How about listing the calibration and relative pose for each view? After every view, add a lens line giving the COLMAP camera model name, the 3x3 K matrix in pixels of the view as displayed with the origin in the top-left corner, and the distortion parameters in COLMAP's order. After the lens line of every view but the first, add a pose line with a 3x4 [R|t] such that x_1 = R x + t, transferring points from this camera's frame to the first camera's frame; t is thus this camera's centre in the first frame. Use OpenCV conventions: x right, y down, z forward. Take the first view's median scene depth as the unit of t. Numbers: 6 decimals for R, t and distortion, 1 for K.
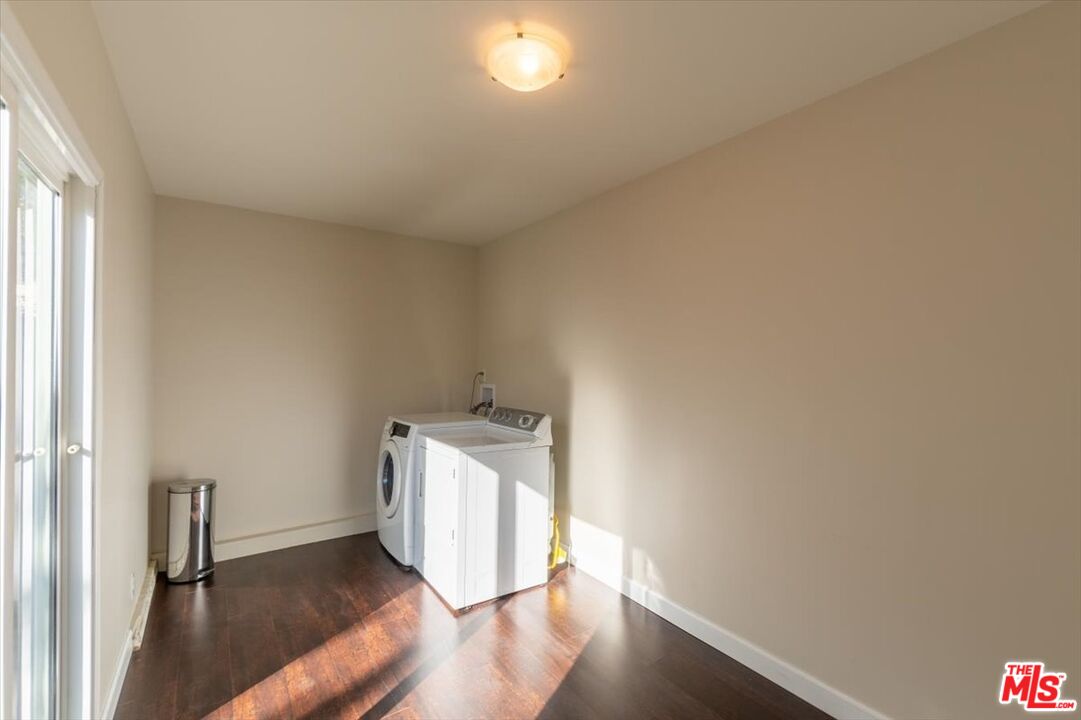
lens RADIAL K [[475.5, 0, 553.3], [0, 475.5, 361.0], [0, 0, 1]] dist [0.018172, -0.018416]
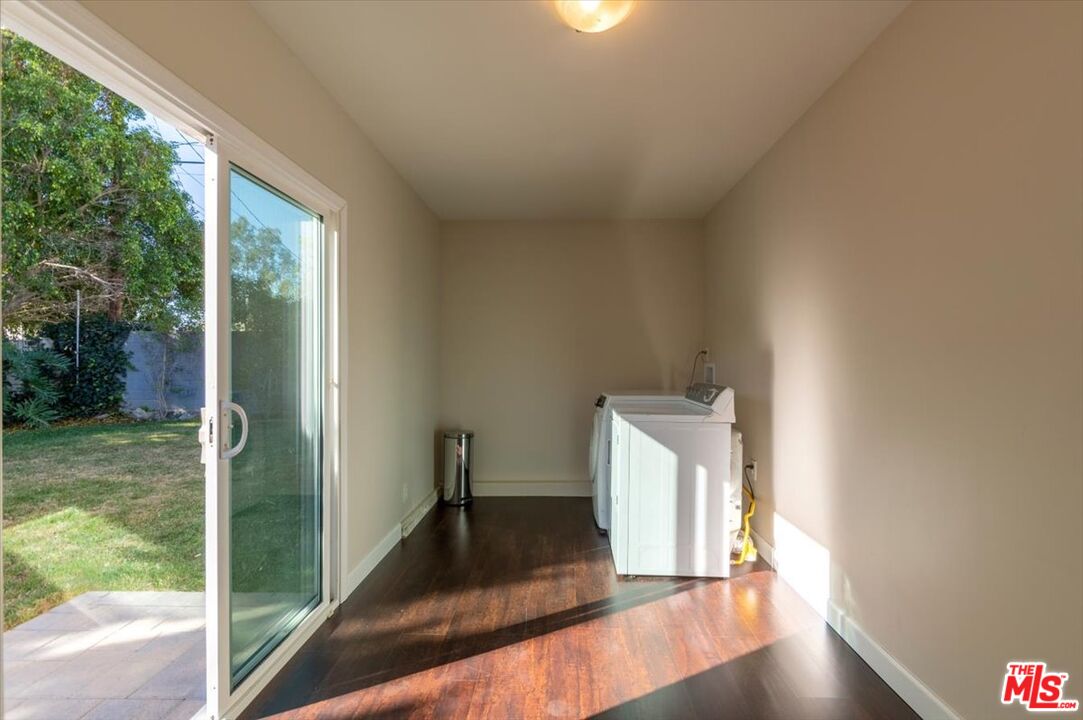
lens RADIAL K [[476.4, 0, 554.4], [0, 476.4, 361.0], [0, 0, 1]] dist [0.018172, -0.018416]
pose [[0.795805, -0.008961, -0.605486, 0.266034], [0.008289, 0.999958, -0.003906, 0.064803], [0.605496, -0.001911, 0.795846, 0.099991]]
